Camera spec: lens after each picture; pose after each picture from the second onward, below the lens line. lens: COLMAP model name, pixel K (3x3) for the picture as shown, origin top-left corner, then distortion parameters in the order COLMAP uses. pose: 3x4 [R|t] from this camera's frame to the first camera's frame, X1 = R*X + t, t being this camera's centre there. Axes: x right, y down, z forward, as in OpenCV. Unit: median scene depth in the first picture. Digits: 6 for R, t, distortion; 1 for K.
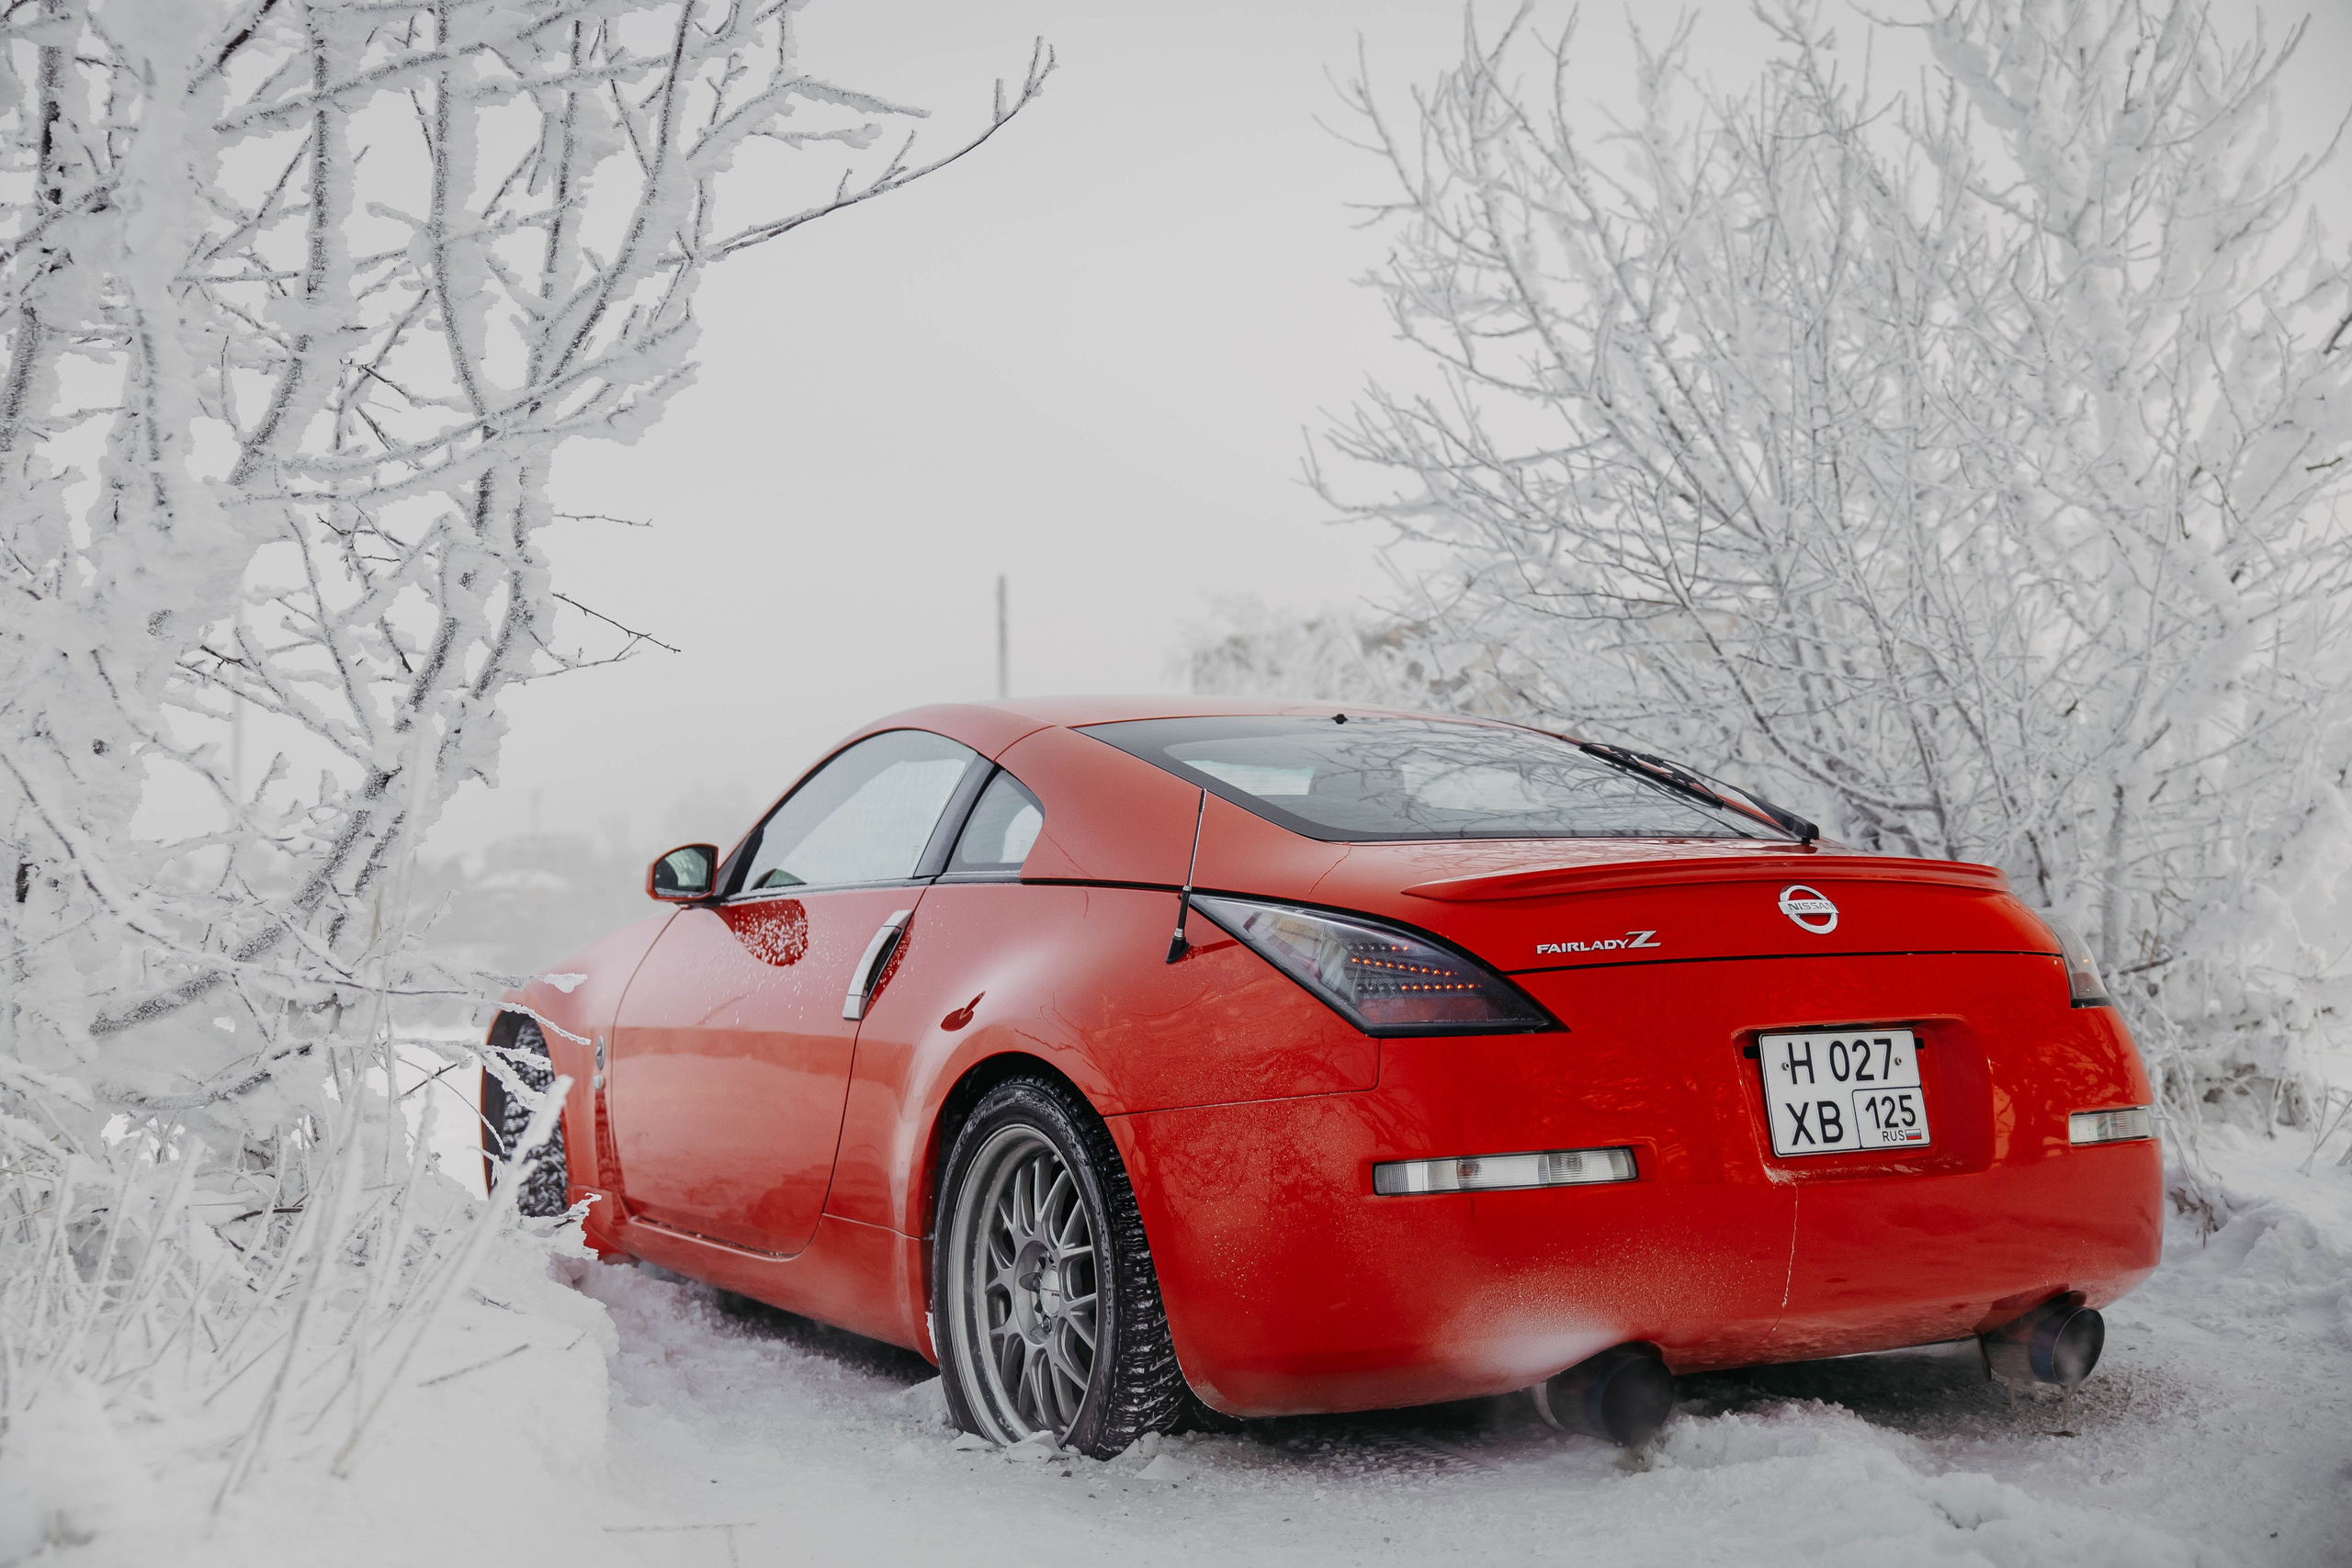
lens RADIAL K [[2779.6, 0, 1176.0], [0, 2779.6, 784.0], [0, 0, 1]] dist [0.024217, 0.028086]
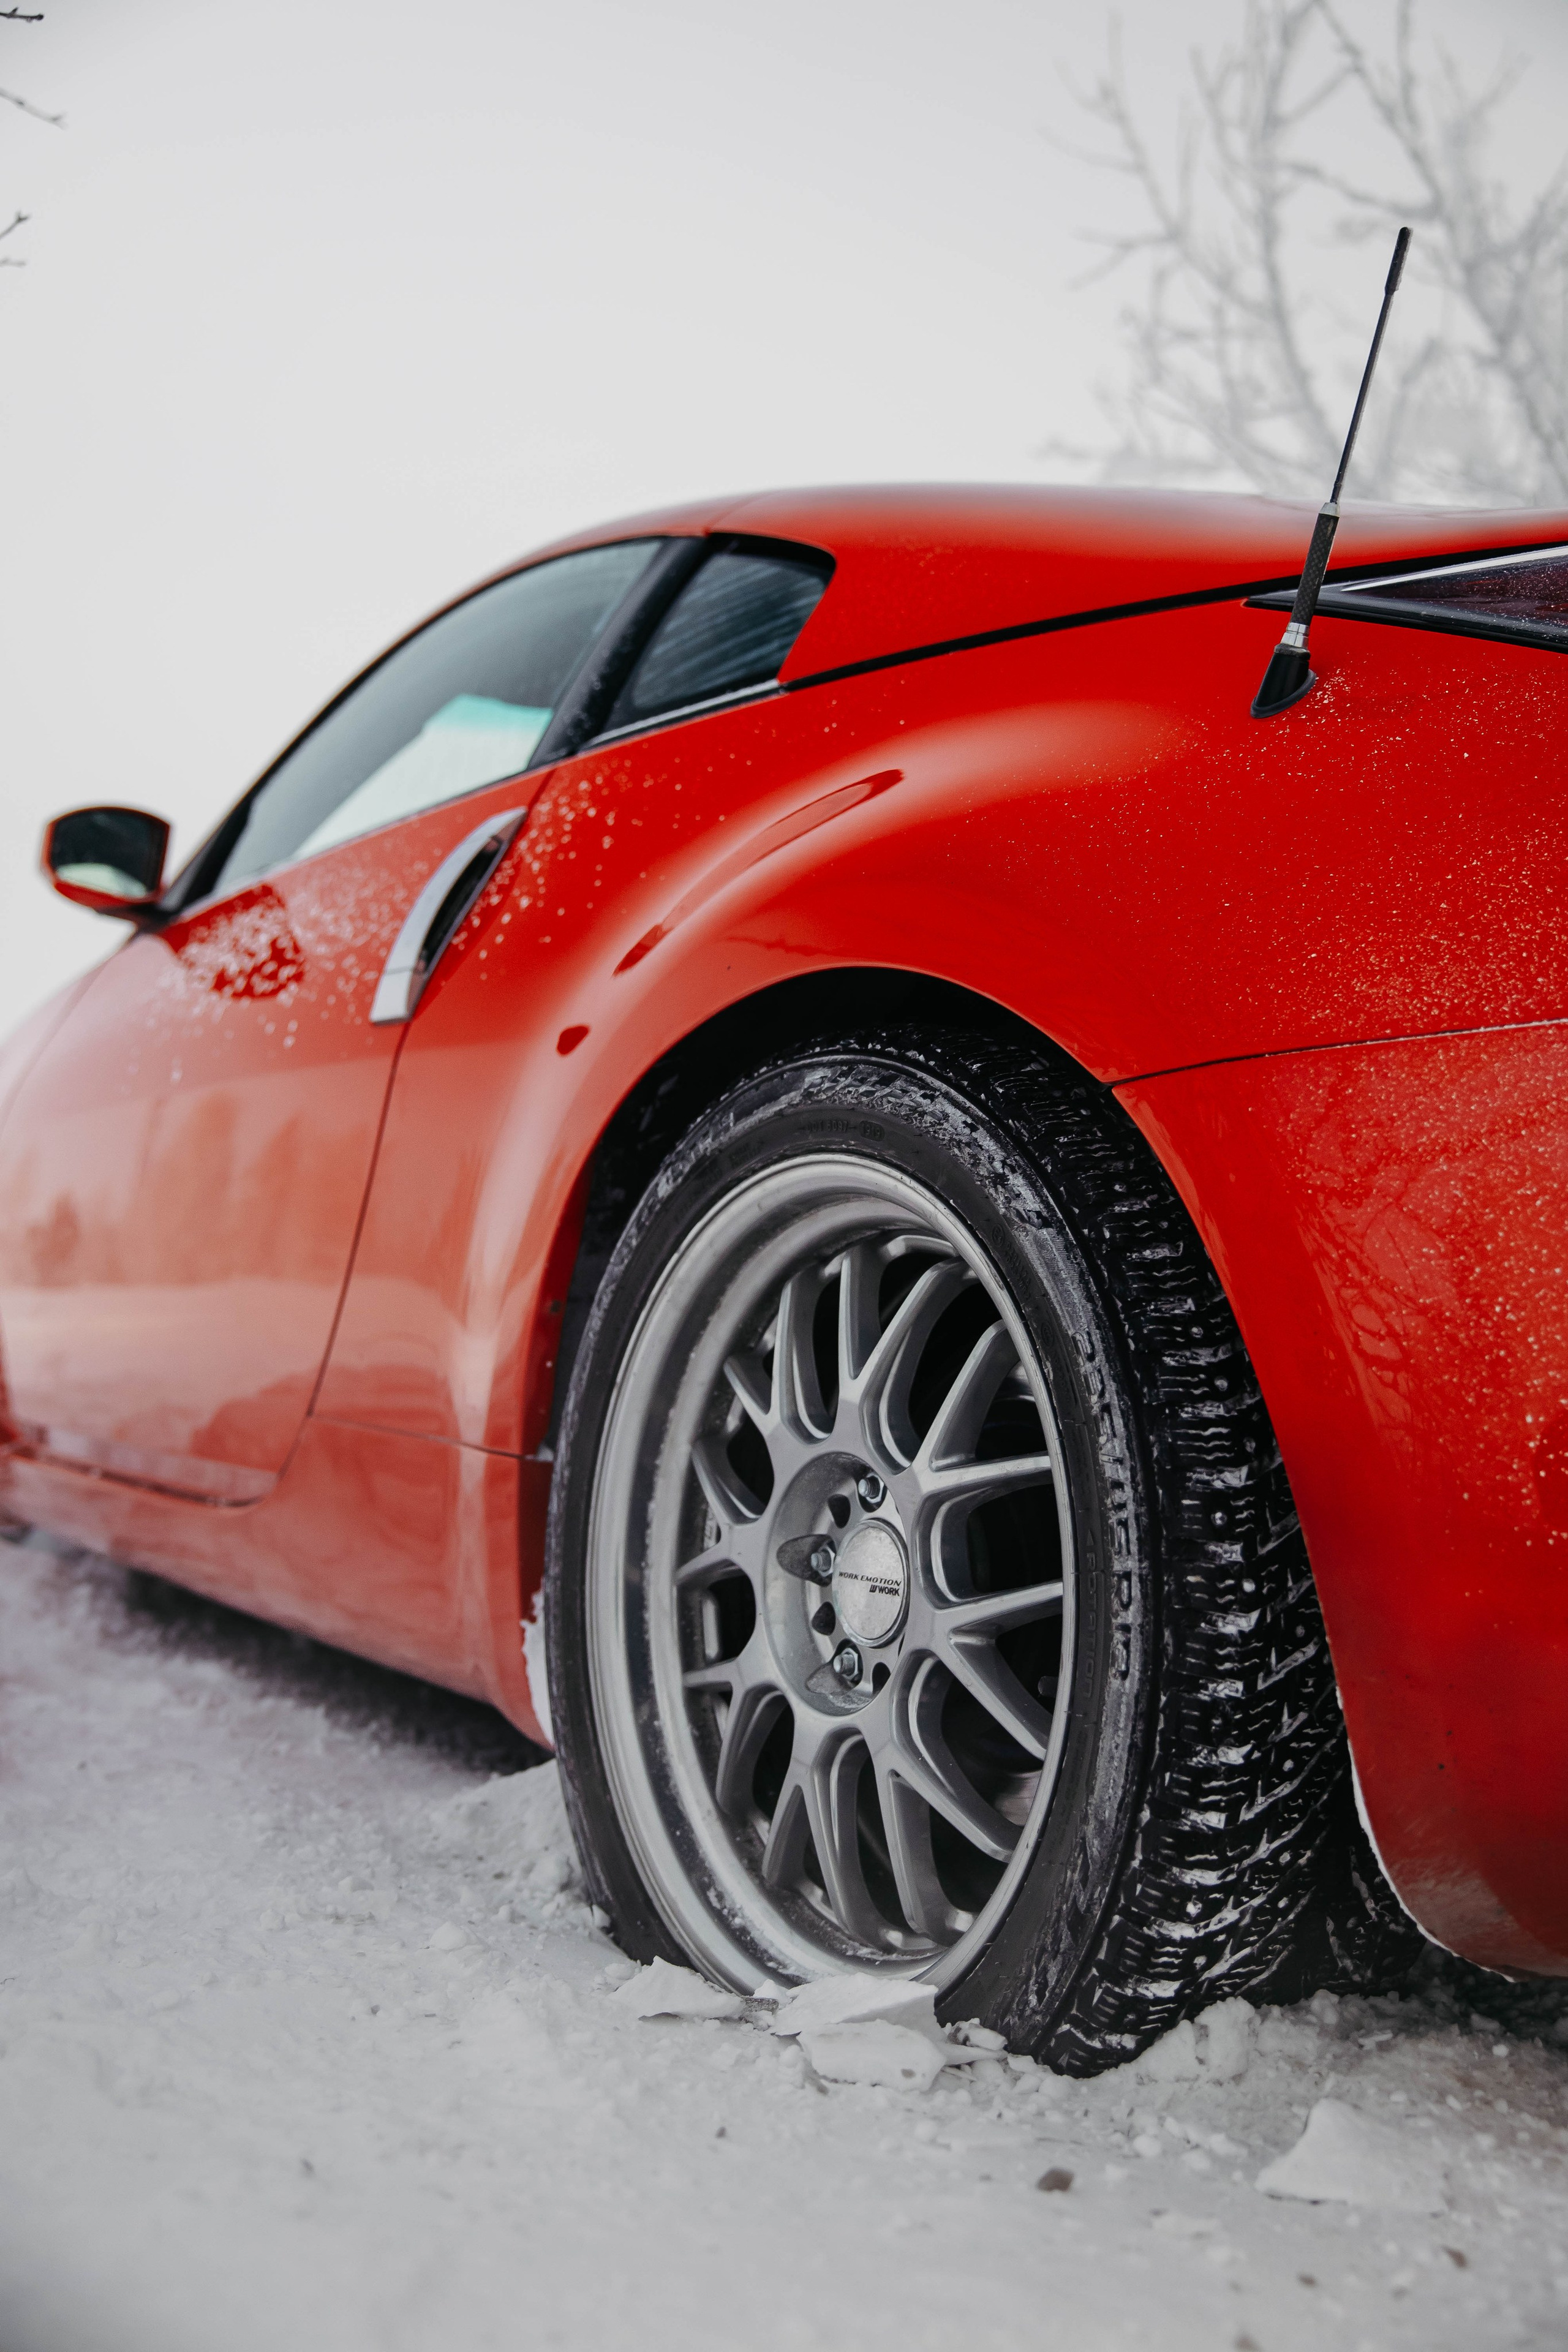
lens RADIAL K [[2225.5, 0, 784.0], [0, 2225.5, 1176.0], [0, 0, 1]] dist [-0.011639, 0.002963]
pose [[0.996374, 0.057519, 0.062695, -0.083486], [-0.056296, 0.998191, -0.021099, 0.138007], [-0.063795, 0.017493, 0.997810, 0.714495]]
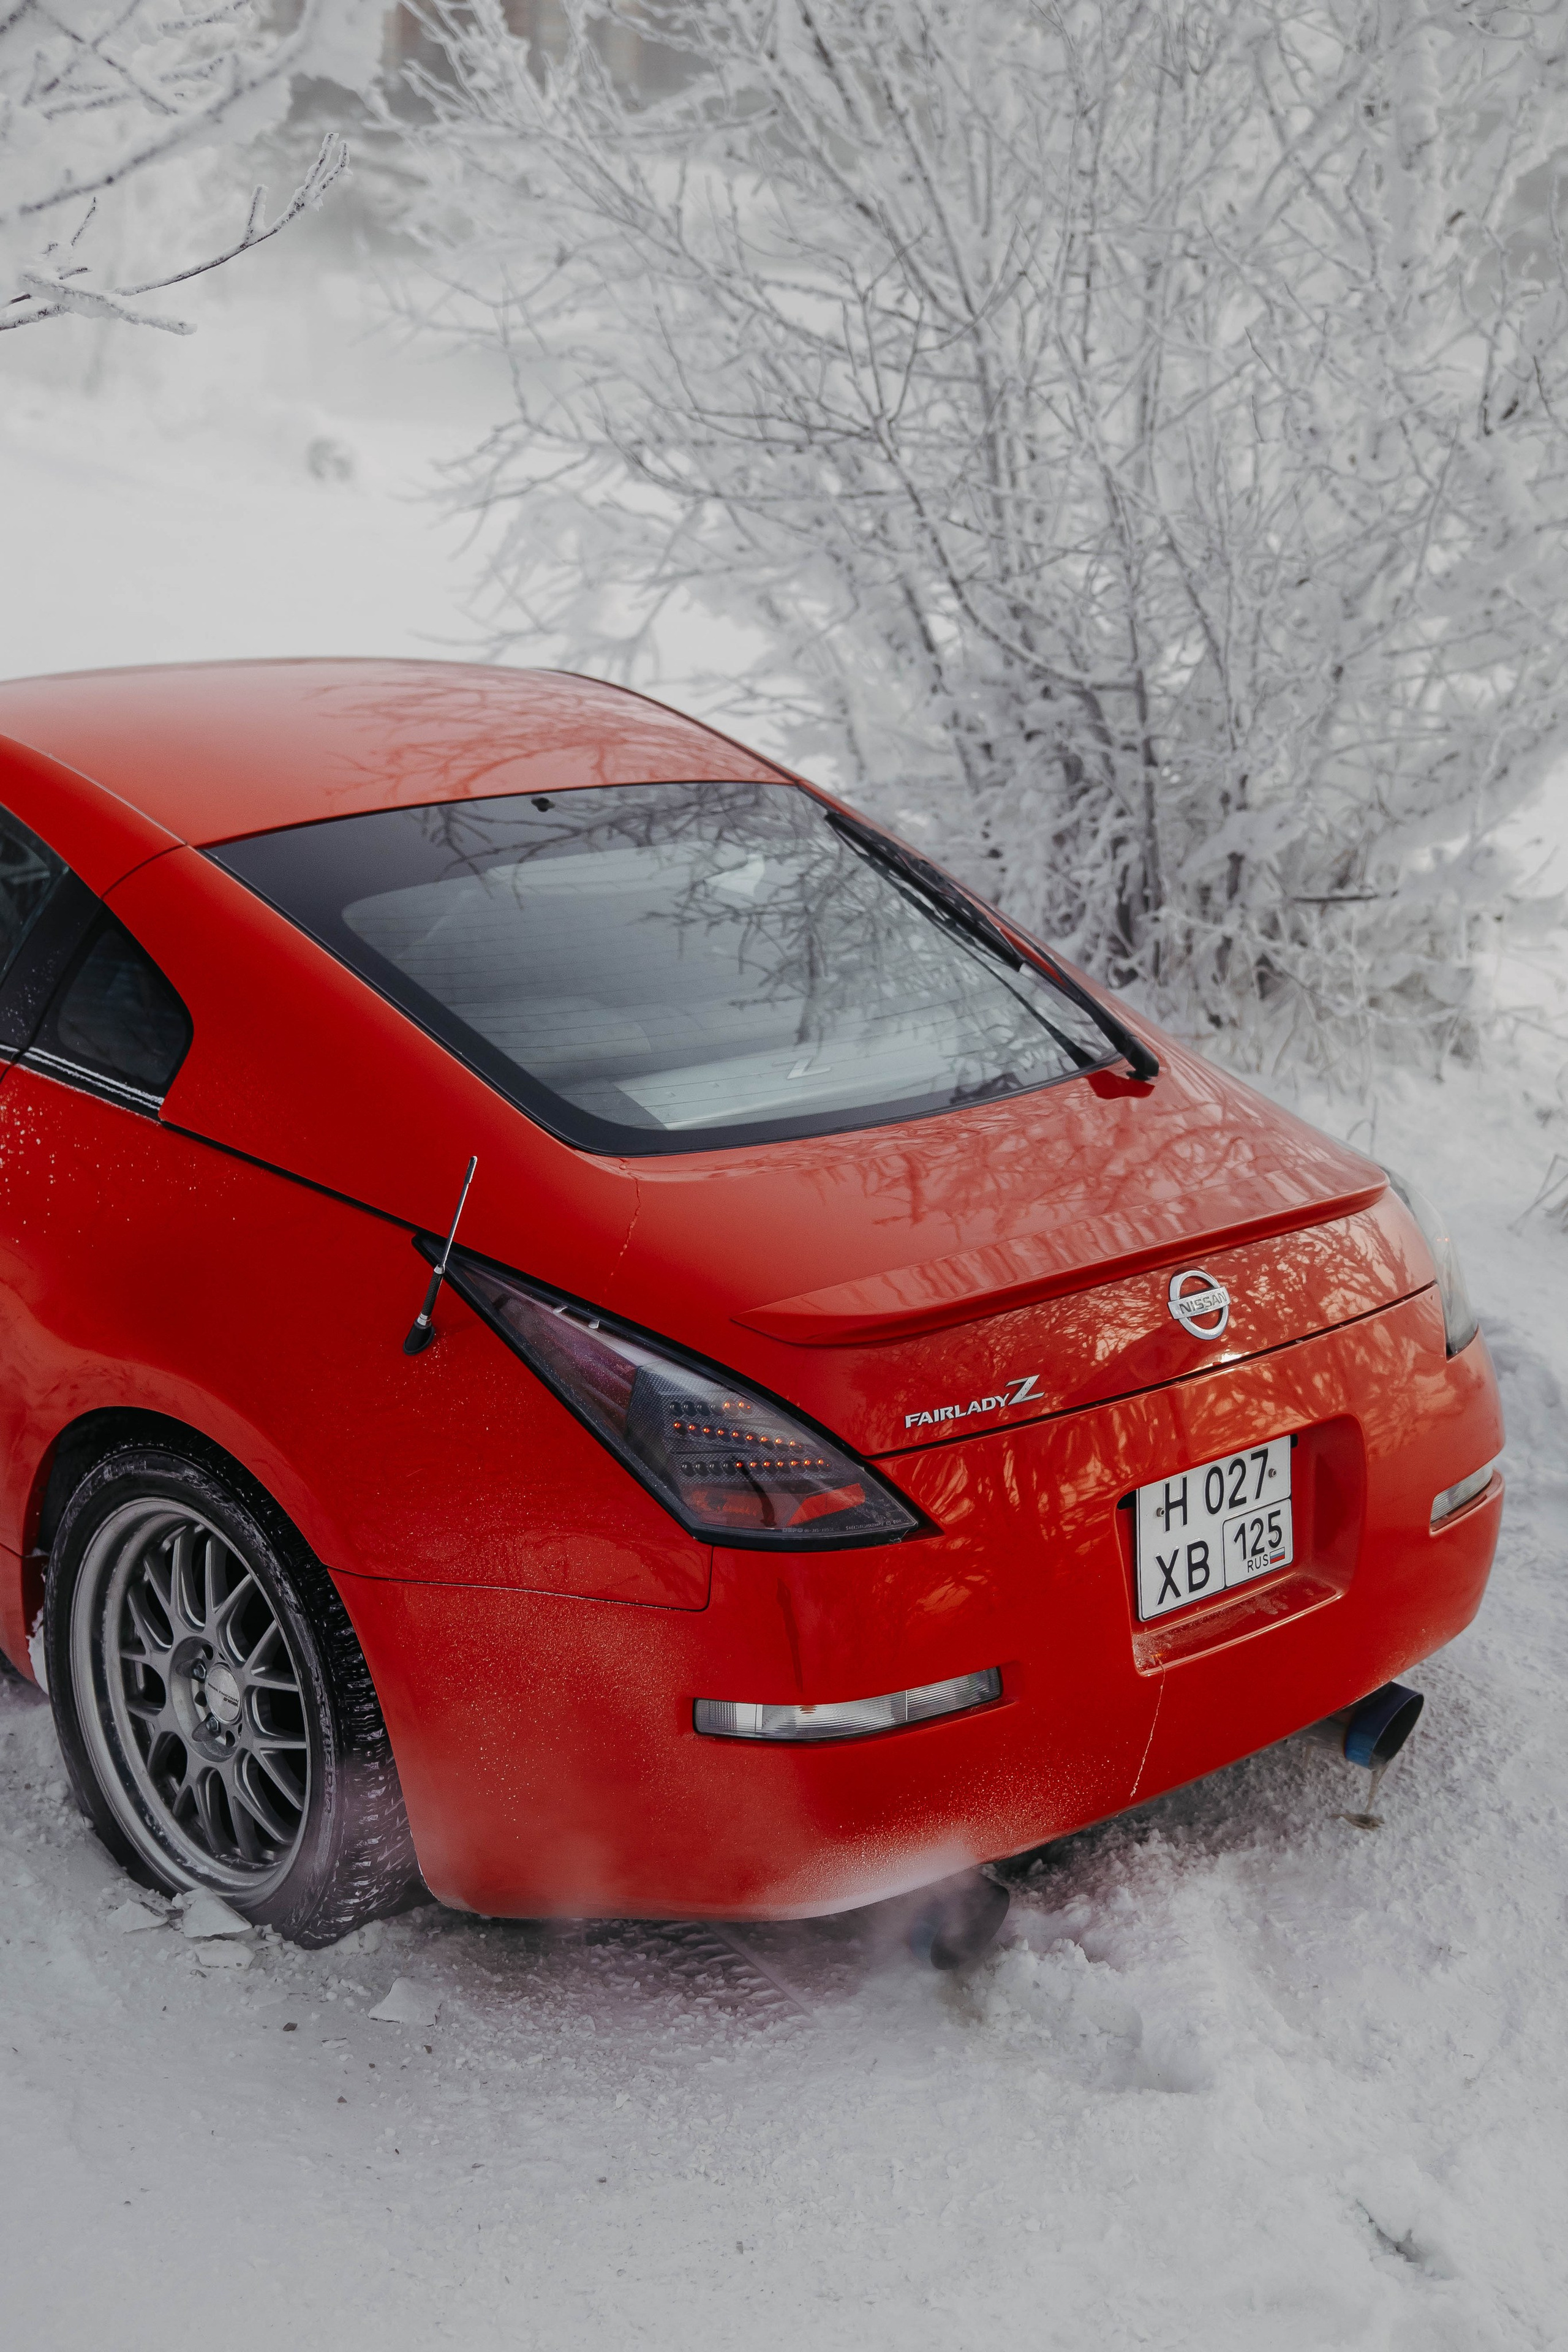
lens RADIAL K [[3193.7, 0, 784.0], [0, 3193.7, 1176.0], [0, 0, 1]] dist [-0.013539, 0.005155]
pose [[0.963274, 0.000844, 0.268517, -0.141795], [-0.099925, 0.929300, 0.355550, -0.311052], [-0.249233, -0.369324, 0.895256, 0.203199]]
